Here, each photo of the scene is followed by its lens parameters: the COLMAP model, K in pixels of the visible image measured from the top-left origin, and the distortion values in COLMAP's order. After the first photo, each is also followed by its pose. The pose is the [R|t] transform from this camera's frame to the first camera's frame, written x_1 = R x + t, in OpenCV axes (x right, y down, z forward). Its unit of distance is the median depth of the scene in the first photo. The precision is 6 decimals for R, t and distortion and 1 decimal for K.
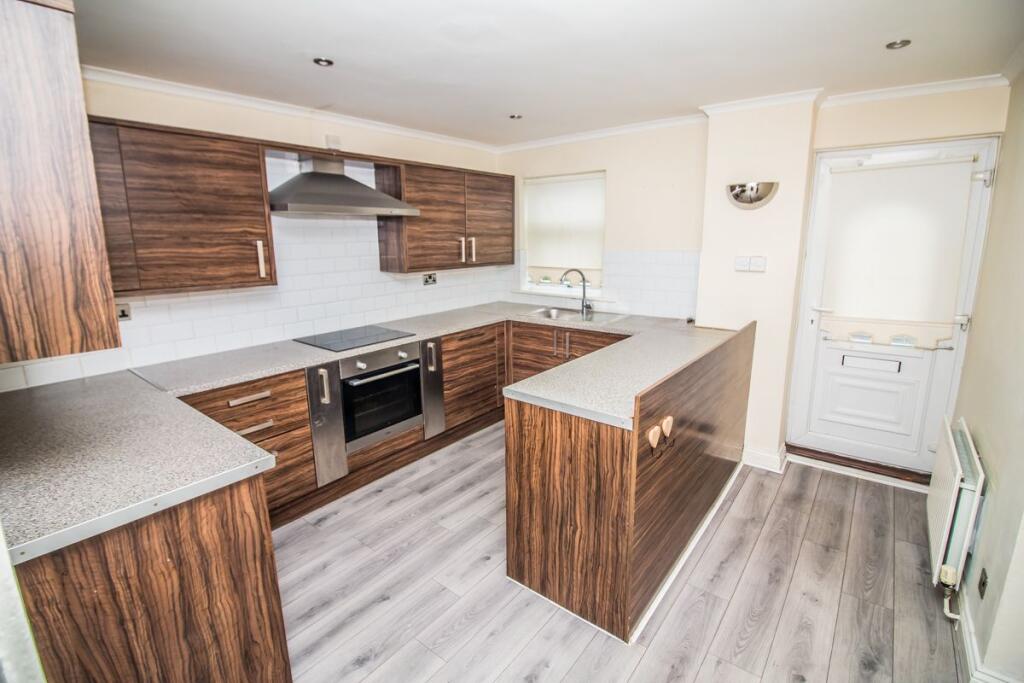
lens RADIAL K [[472.4, 0, 514.9], [0, 472.4, 330.5], [0, 0, 1]] dist [-0.001415, -0.000337]
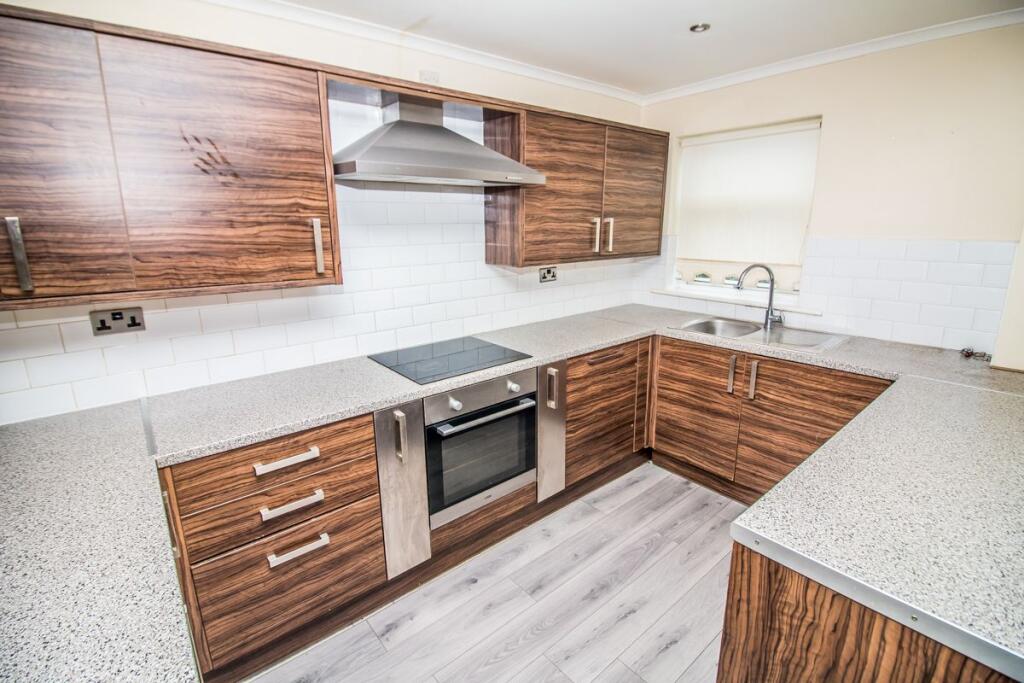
lens RADIAL K [[472.4, 0, 514.9], [0, 472.4, 330.5], [0, 0, 1]] dist [-0.001415, -0.000337]
pose [[0.979364, 0.046539, -0.196675, -0.096782], [-0.041173, 0.998662, 0.031287, -0.049118], [0.197868, -0.022544, 0.979969, 0.305113]]
